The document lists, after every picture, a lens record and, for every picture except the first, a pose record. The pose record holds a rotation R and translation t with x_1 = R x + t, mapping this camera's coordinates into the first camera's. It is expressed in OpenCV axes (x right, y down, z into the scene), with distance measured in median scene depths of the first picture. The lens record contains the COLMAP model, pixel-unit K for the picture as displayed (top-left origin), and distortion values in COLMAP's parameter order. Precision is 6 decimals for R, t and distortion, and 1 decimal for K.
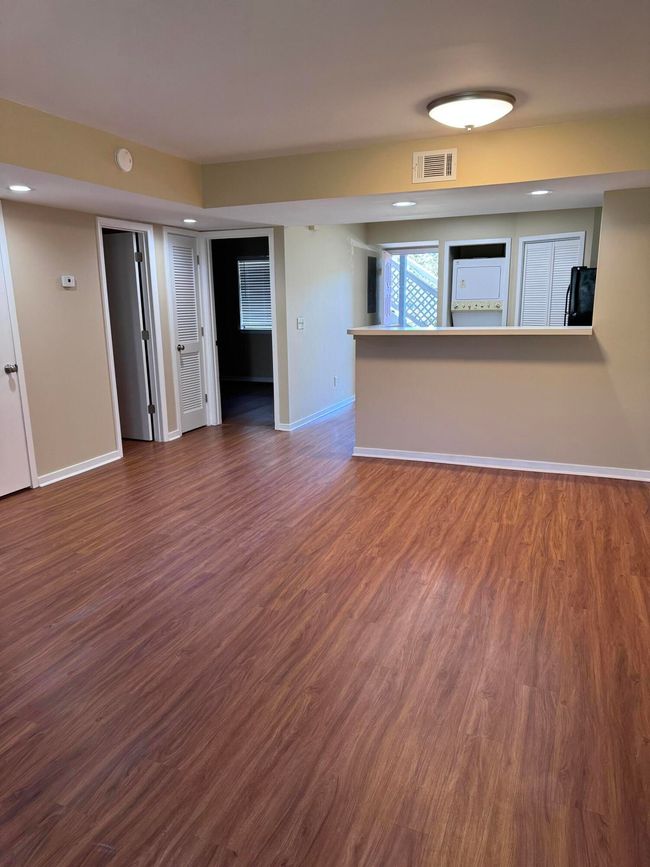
lens RADIAL K [[605.0, 0, 315.7], [0, 605.0, 435.4], [0, 0, 1]] dist [0.100325, -0.162861]
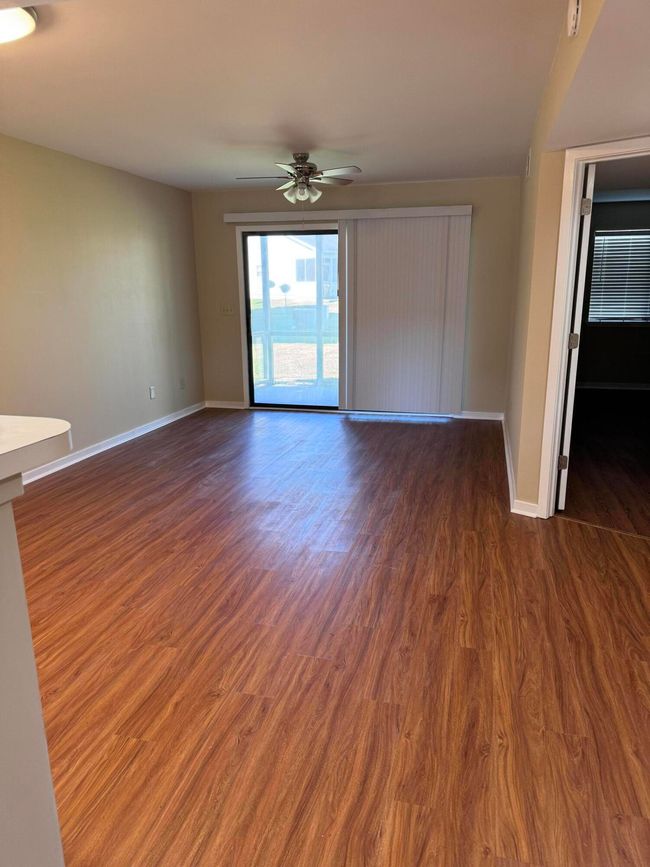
lens RADIAL K [[605.0, 0, 315.7], [0, 605.0, 435.4], [0, 0, 1]] dist [0.100325, -0.162861]
pose [[-0.991022, 0.051733, -0.123282, -0.008648], [-0.008358, 0.896329, 0.443311, -0.336763], [0.133435, 0.440362, -0.887850, 1.513430]]
